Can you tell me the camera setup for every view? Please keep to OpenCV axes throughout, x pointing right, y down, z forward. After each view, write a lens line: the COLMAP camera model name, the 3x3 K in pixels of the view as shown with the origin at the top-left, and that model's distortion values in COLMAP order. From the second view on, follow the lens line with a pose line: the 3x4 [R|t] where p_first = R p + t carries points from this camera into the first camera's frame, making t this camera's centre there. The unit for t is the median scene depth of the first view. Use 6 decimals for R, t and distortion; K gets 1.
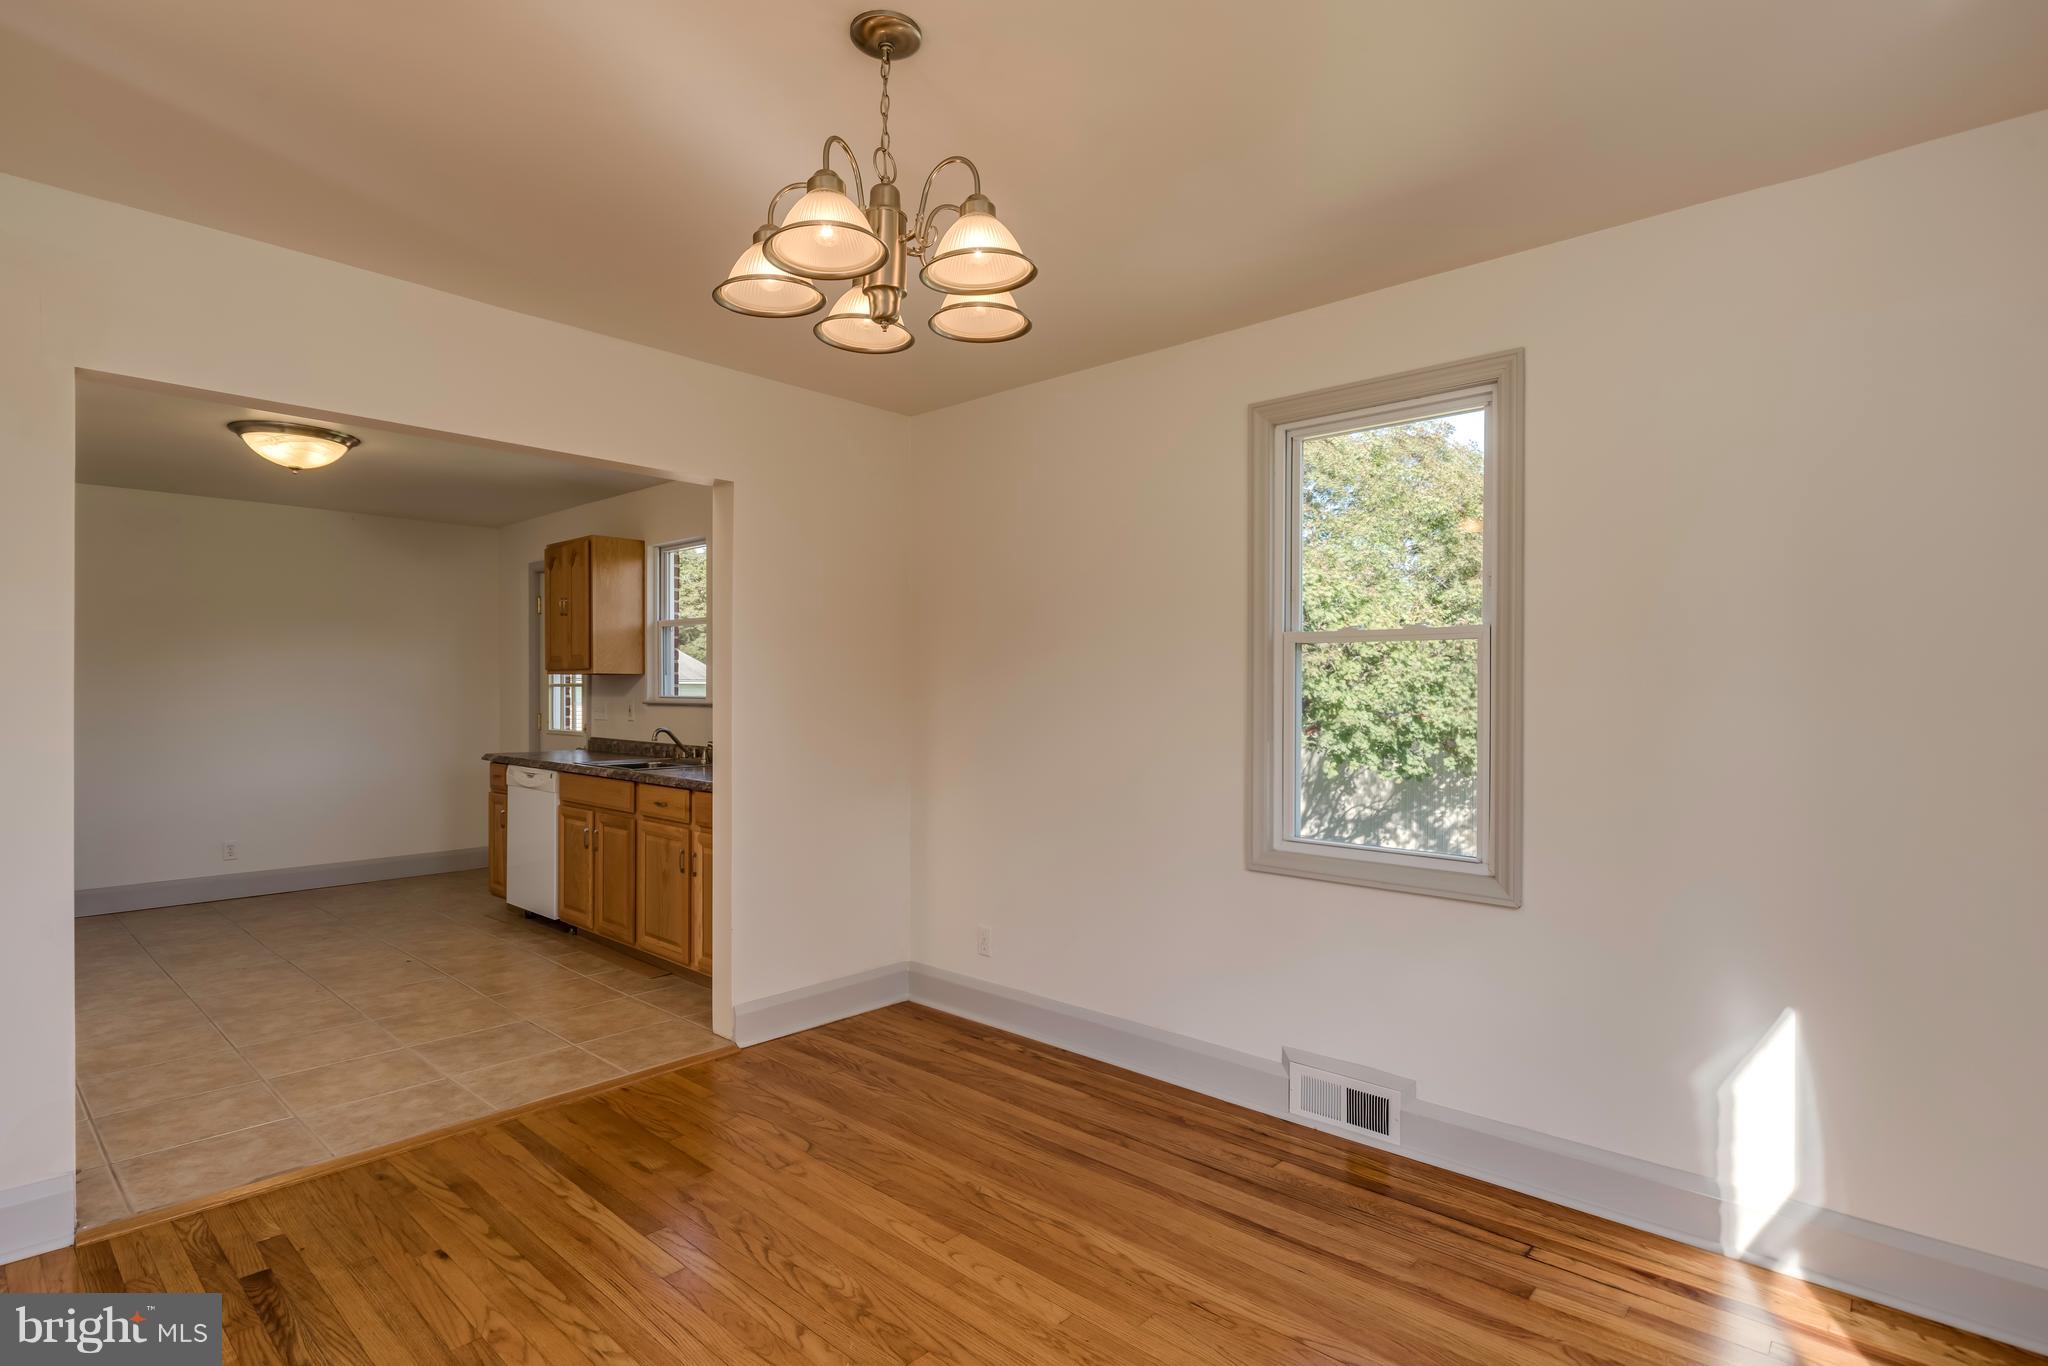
lens RADIAL K [[1006.7, 0, 1027.5], [0, 1006.7, 690.7], [0, 0, 1]] dist [-0.009905, 0.000305]
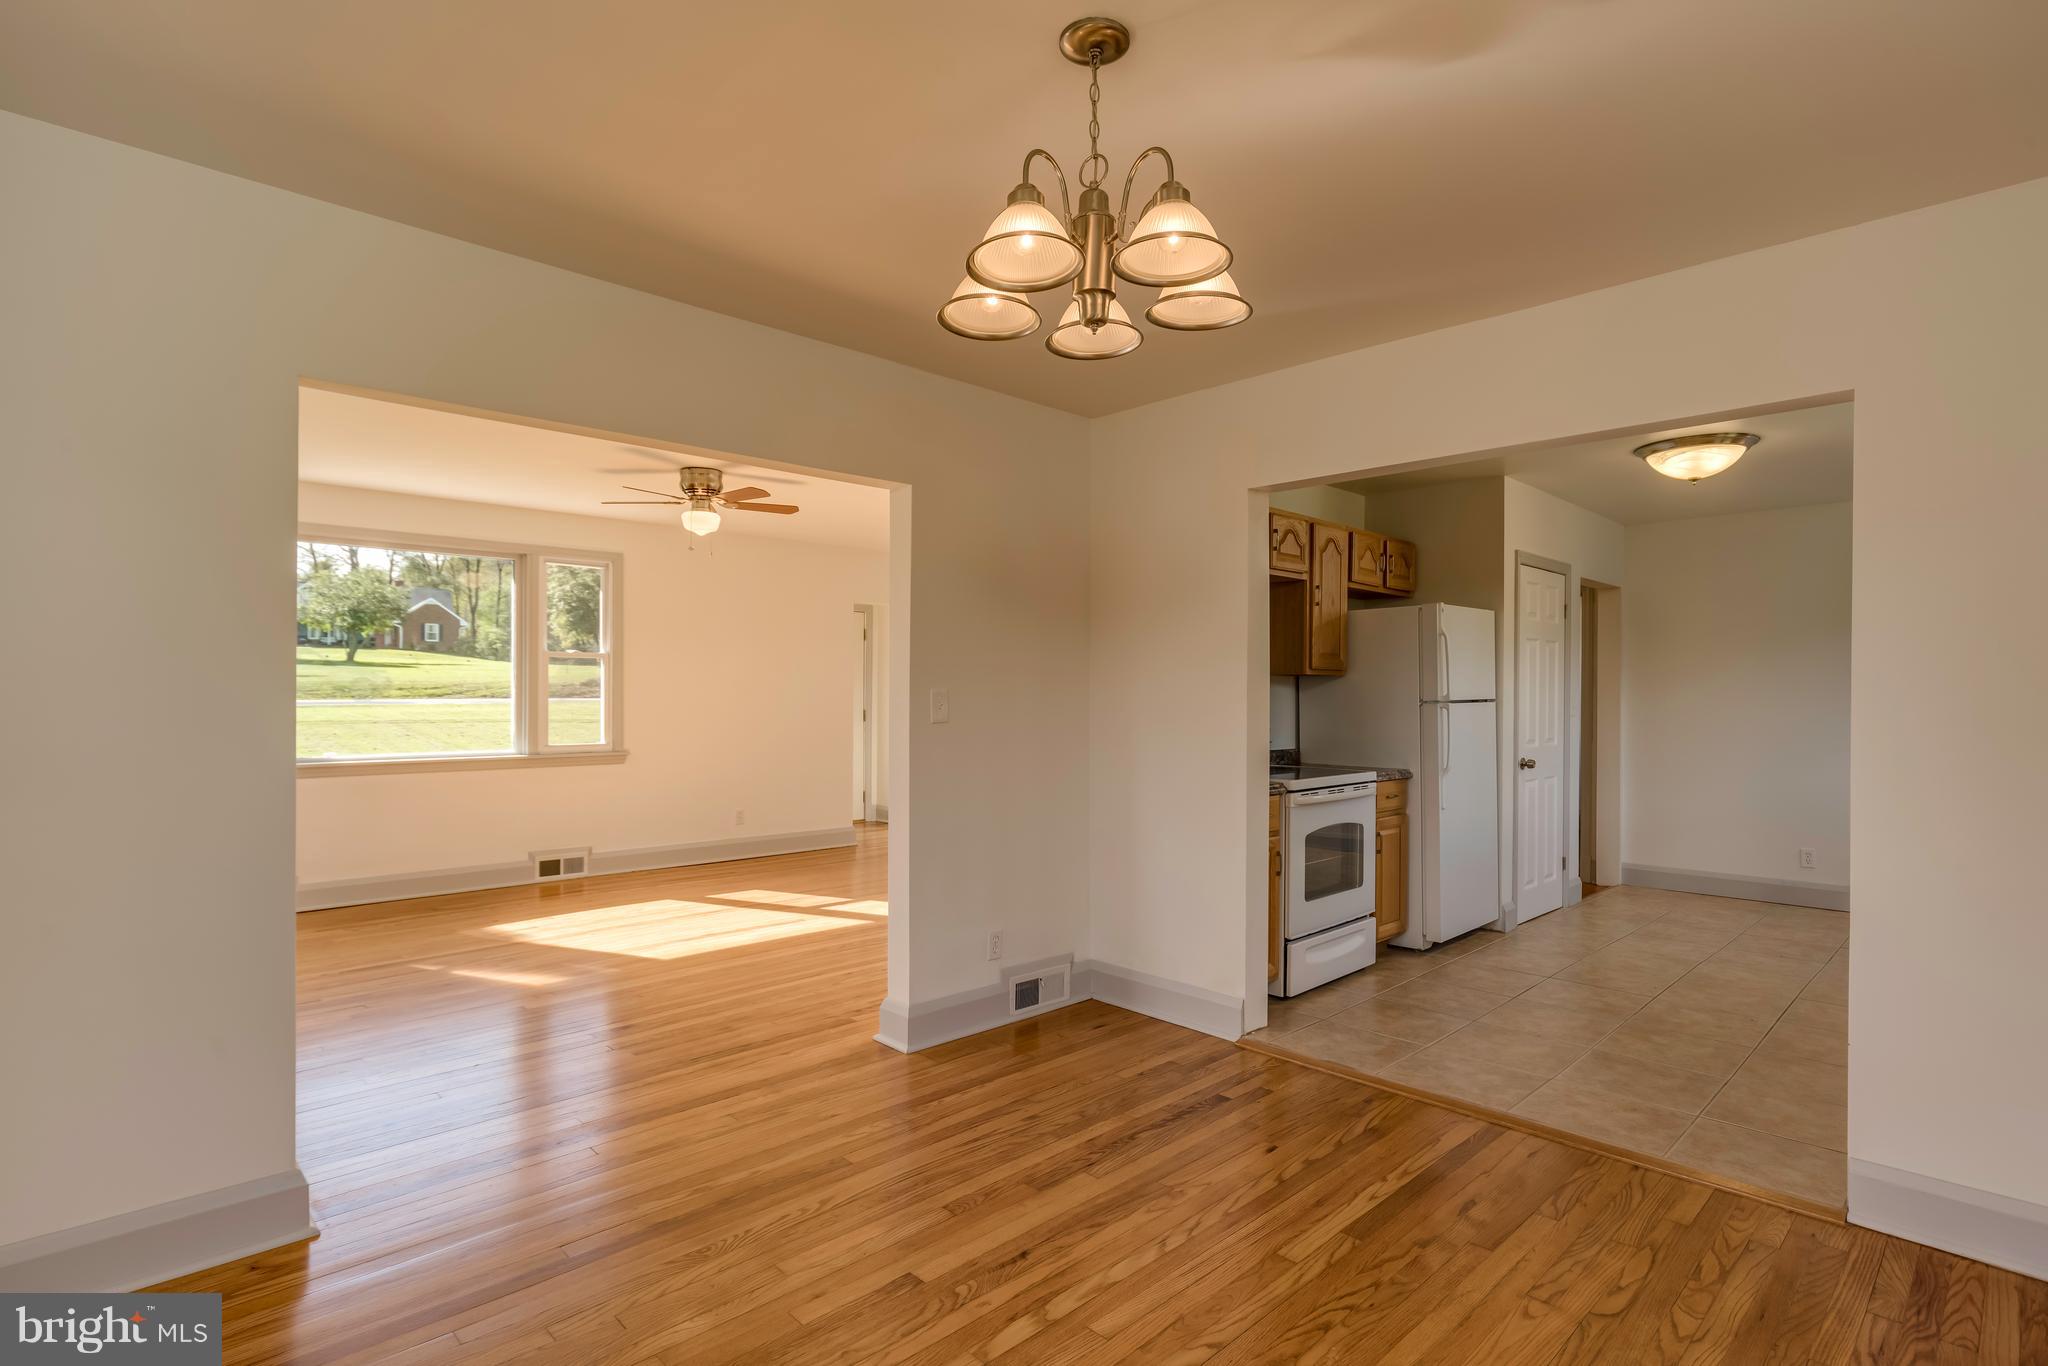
lens RADIAL K [[1006.7, 0, 1027.5], [0, 1006.7, 690.7], [0, 0, 1]] dist [-0.009905, 0.000305]
pose [[-0.063024, -0.005844, -0.997995, 0.563697], [-0.004444, 0.999975, -0.005575, 0.004366], [0.998002, 0.004084, -0.063048, 0.647226]]
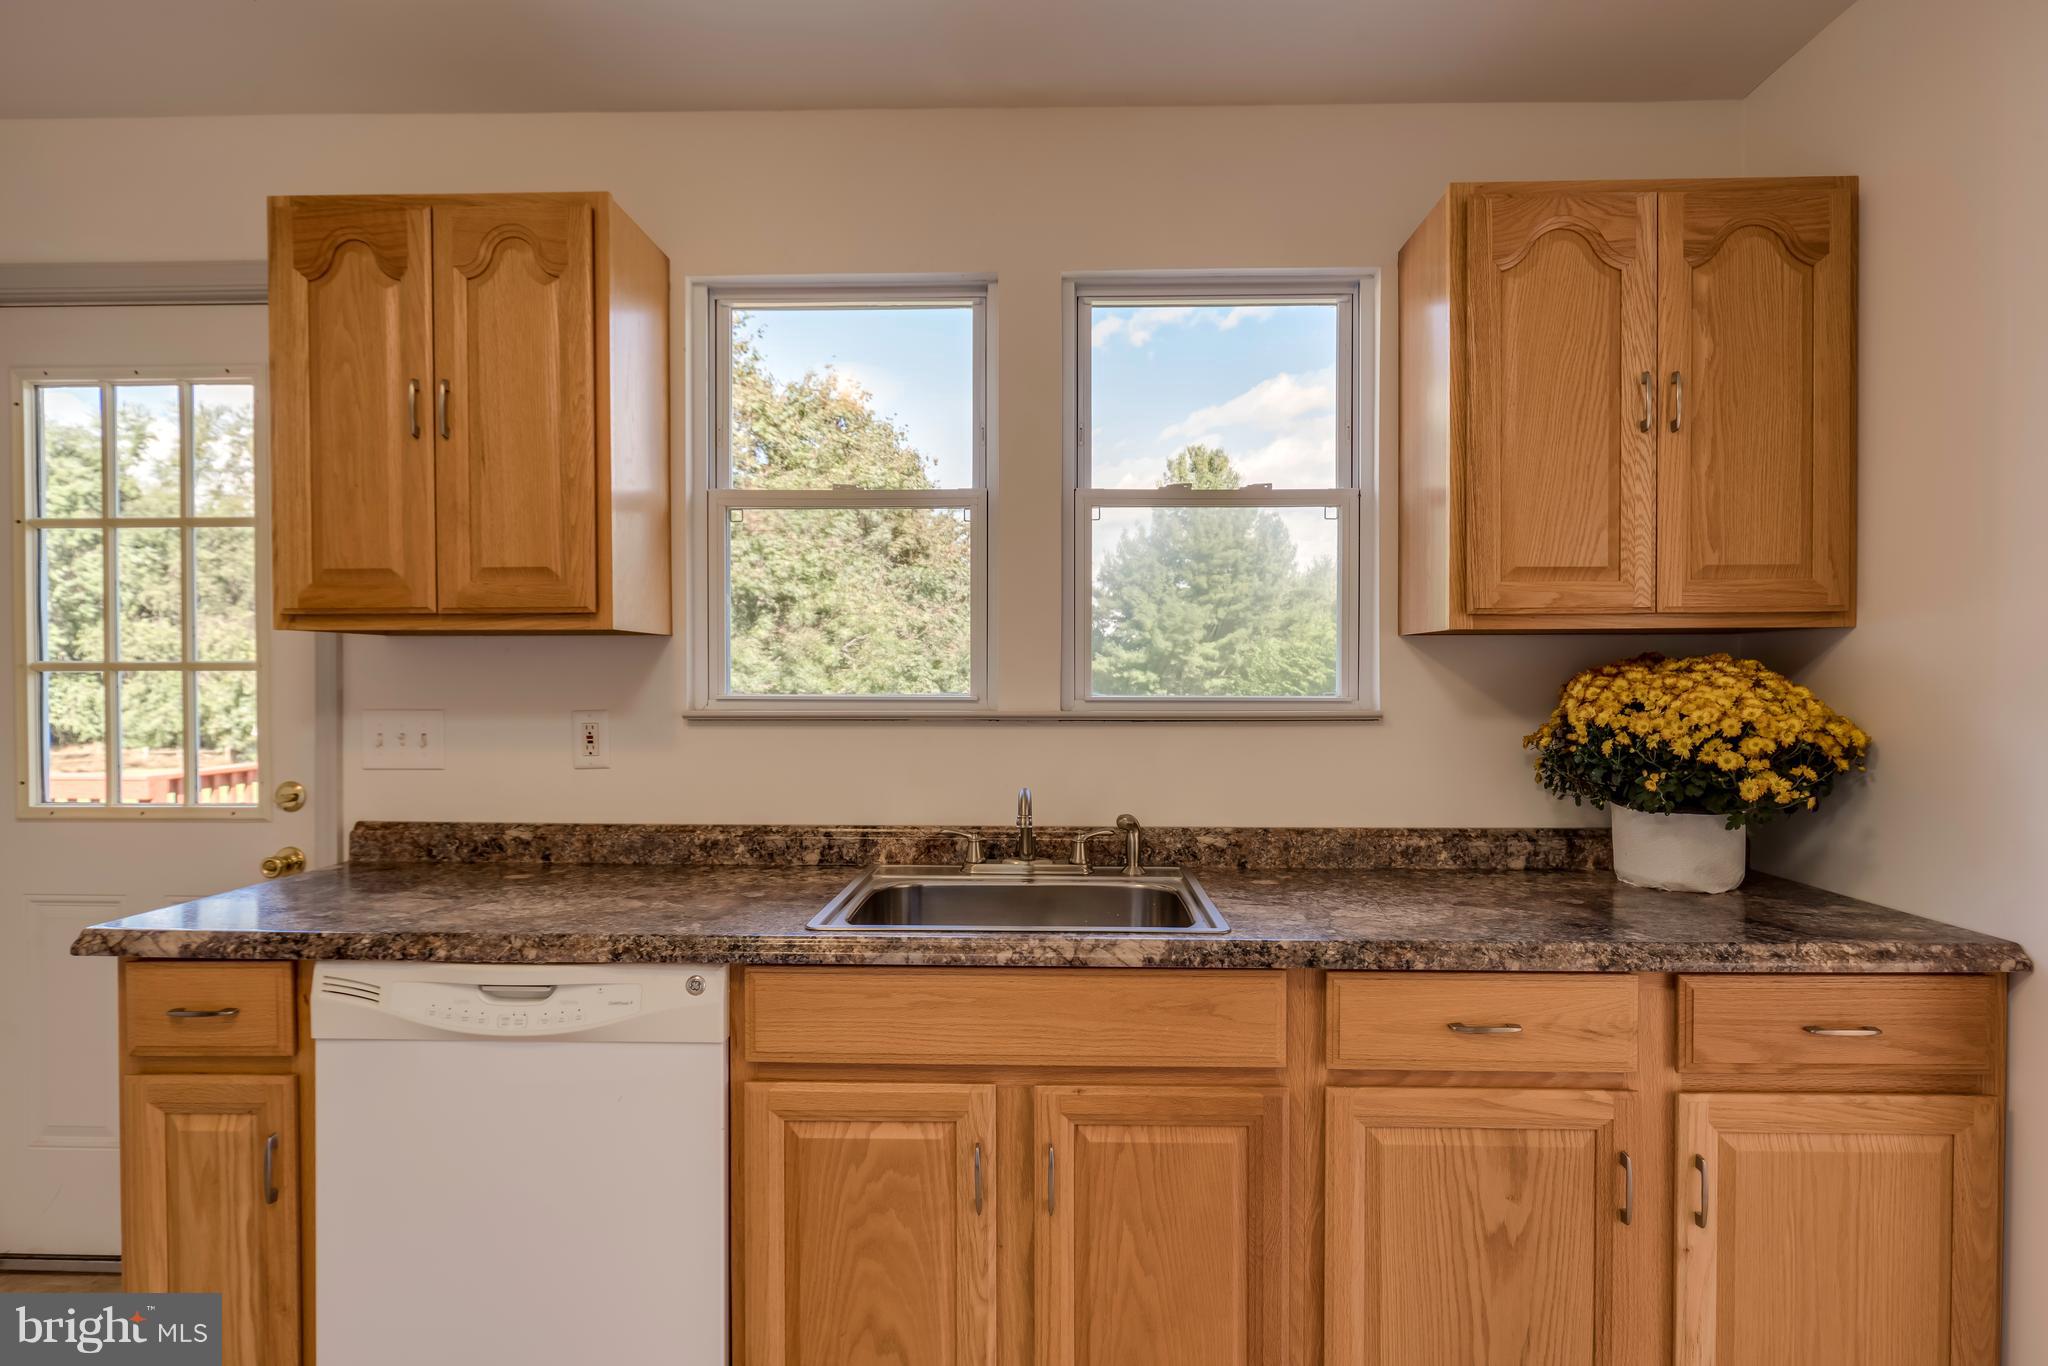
lens RADIAL K [[1083.5, 0, 1027.3], [0, 1083.5, 693.5], [0, 0, 1]] dist [-0.005955, -0.000109]
pose [[0.761554, -0.020226, 0.647786, -1.116418], [0.005902, 0.999688, 0.024276, -0.010199], [-0.648075, -0.014664, 0.761435, 1.308909]]
